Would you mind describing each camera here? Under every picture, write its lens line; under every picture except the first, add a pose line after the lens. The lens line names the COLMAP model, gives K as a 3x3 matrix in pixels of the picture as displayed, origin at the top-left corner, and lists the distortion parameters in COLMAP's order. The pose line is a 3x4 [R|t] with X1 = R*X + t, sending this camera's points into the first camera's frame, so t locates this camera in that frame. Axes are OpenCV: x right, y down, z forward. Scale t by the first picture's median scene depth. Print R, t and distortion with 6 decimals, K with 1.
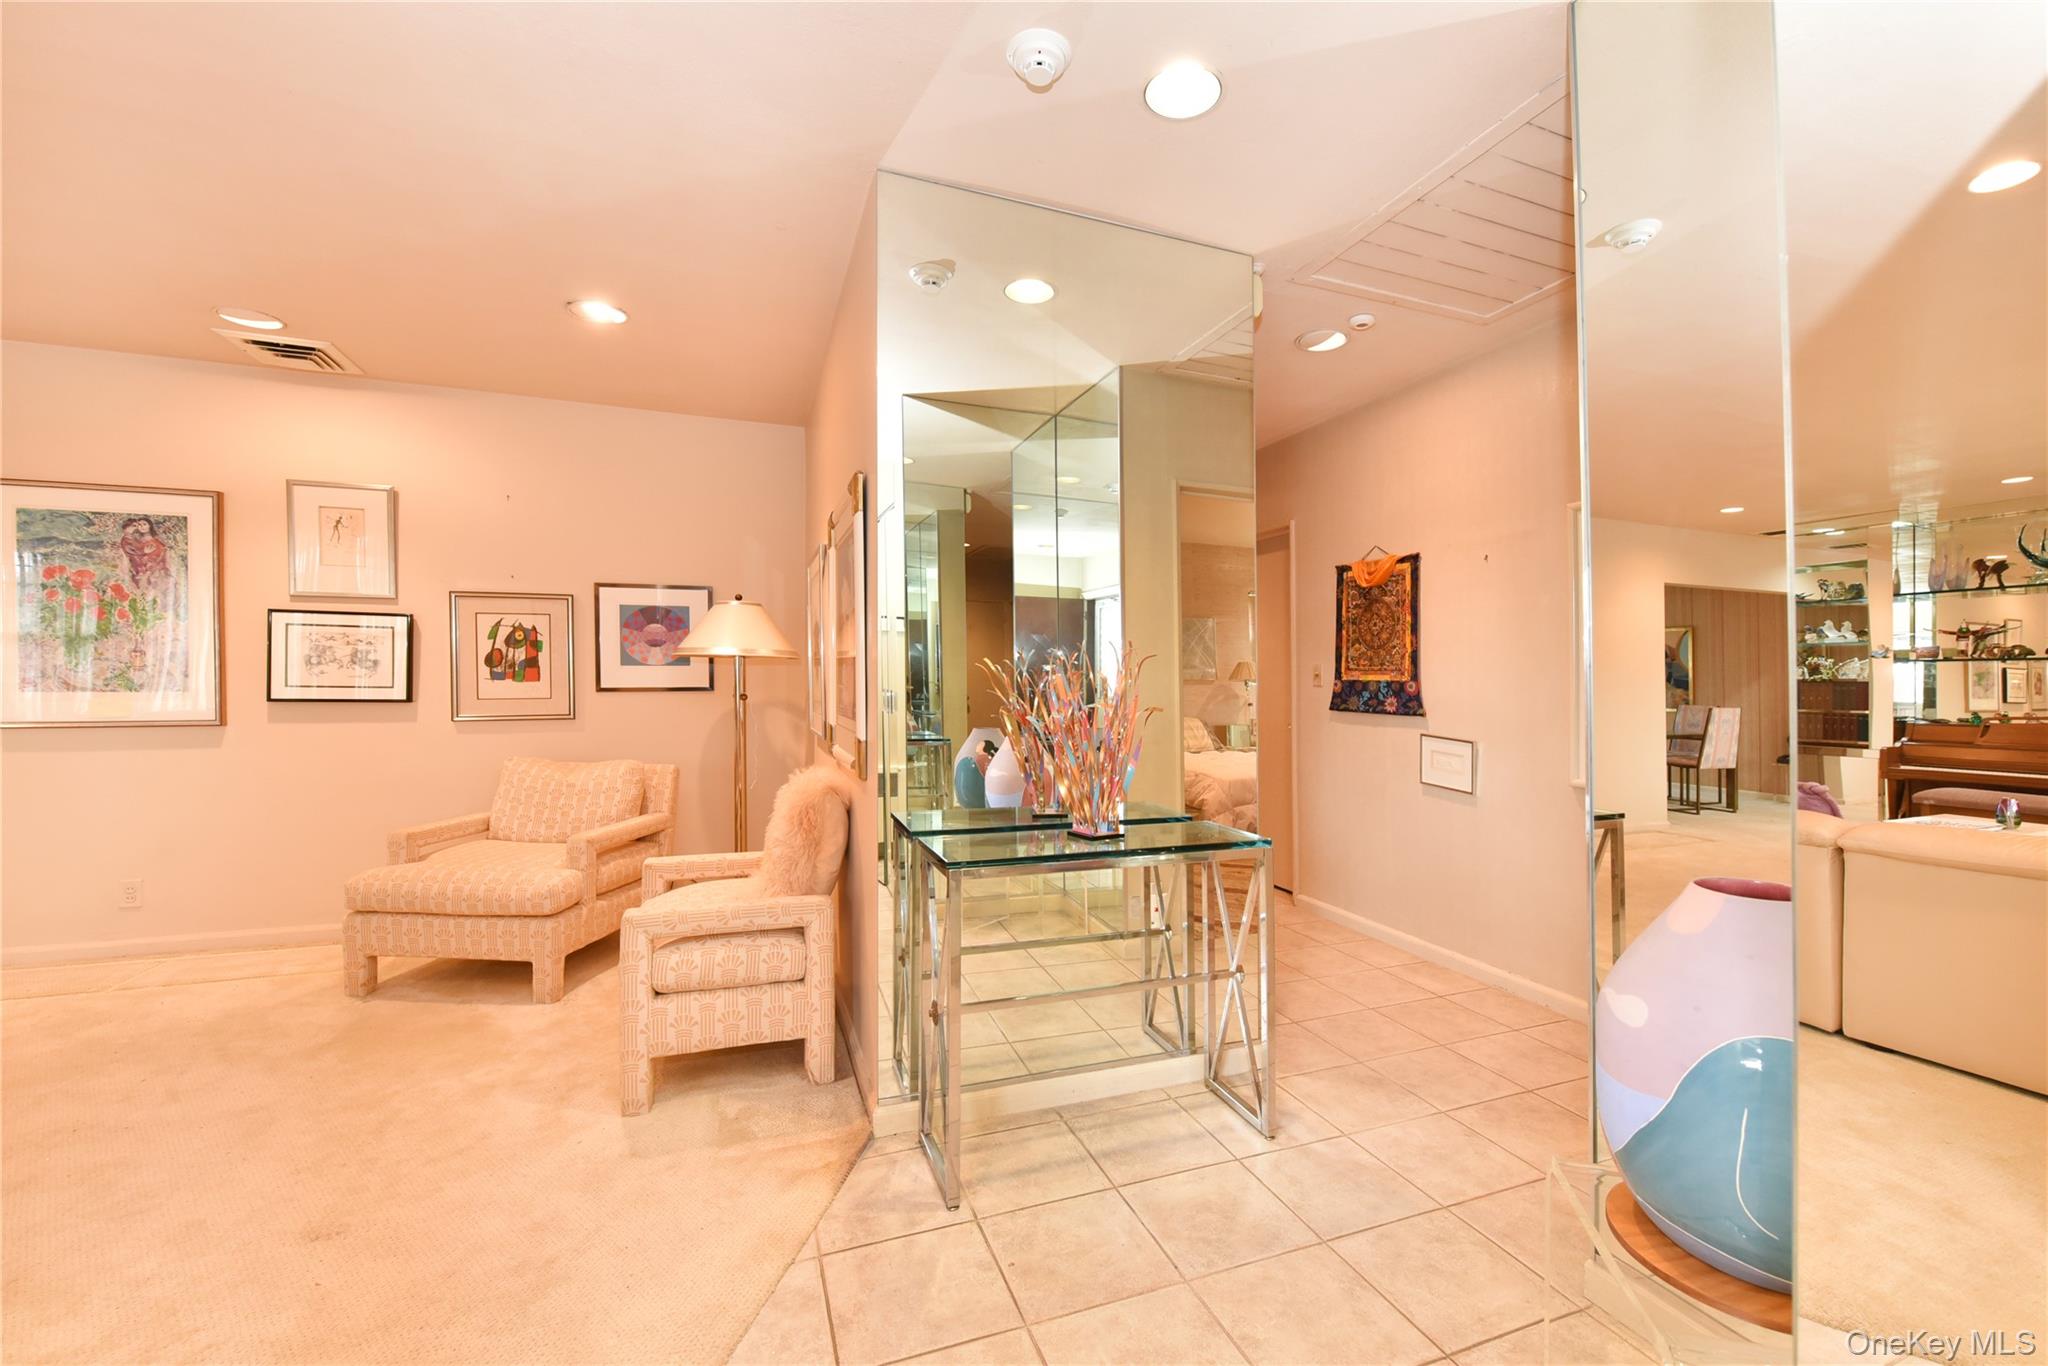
lens RADIAL K [[821.1, 0, 1098.8], [0, 821.1, 674.0], [0, 0, 1]] dist [-0.009174, 0.000507]
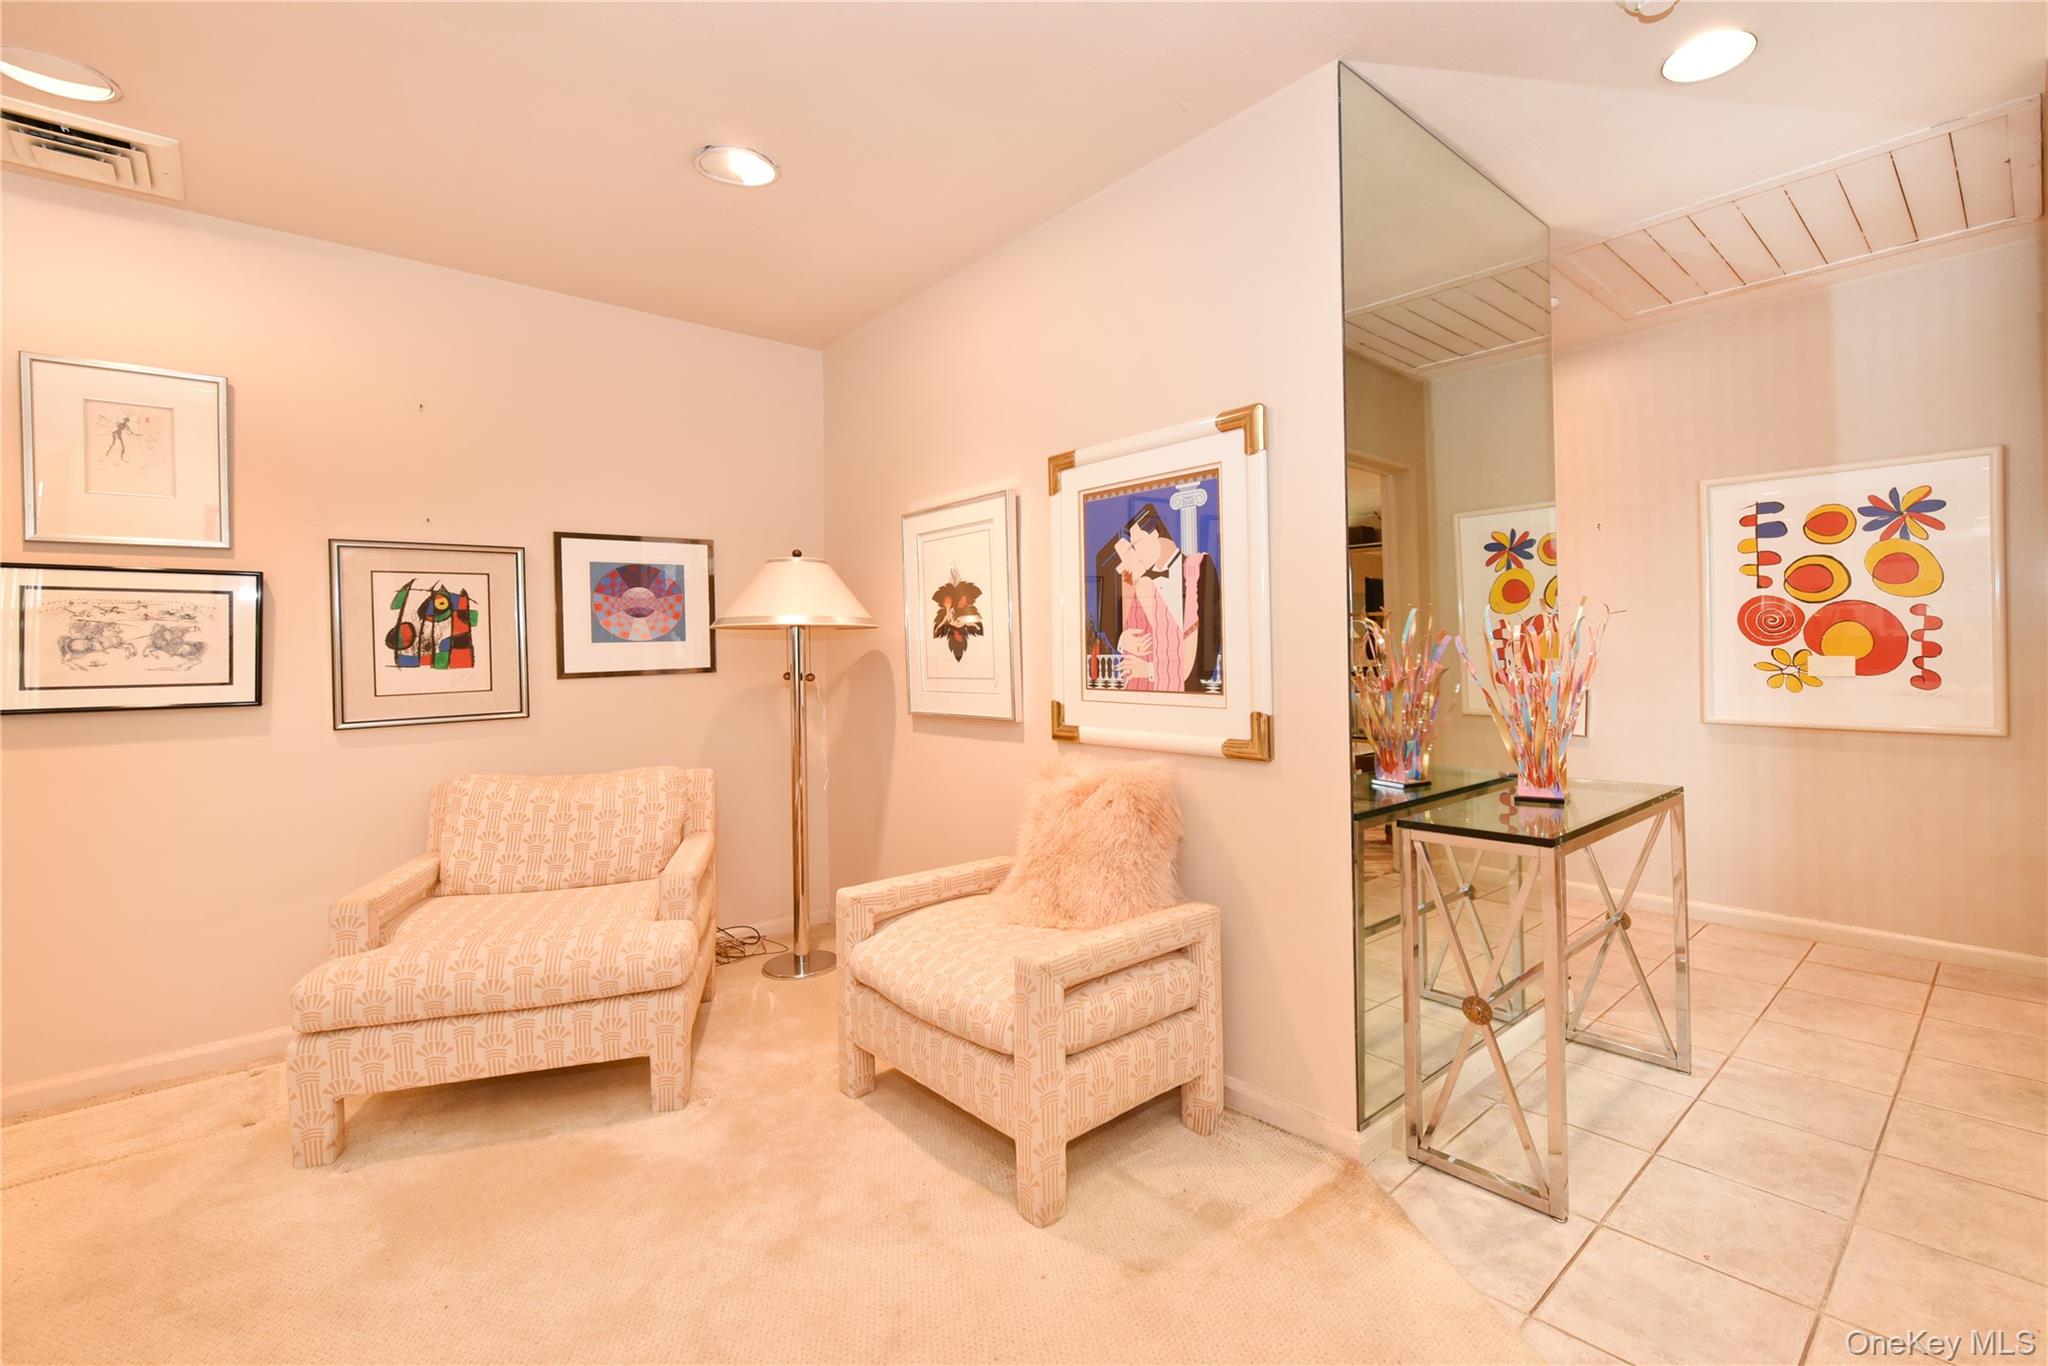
lens RADIAL K [[821.1, 0, 1115.5], [0, 821.1, 637.2], [0, 0, 1]] dist [-0.009174, 0.000507]
pose [[0.937761, -0.023508, 0.346483, -0.435378], [0.025324, 0.999679, -0.000713, -0.002764], [-0.346355, 0.009443, 0.938056, 0.145542]]
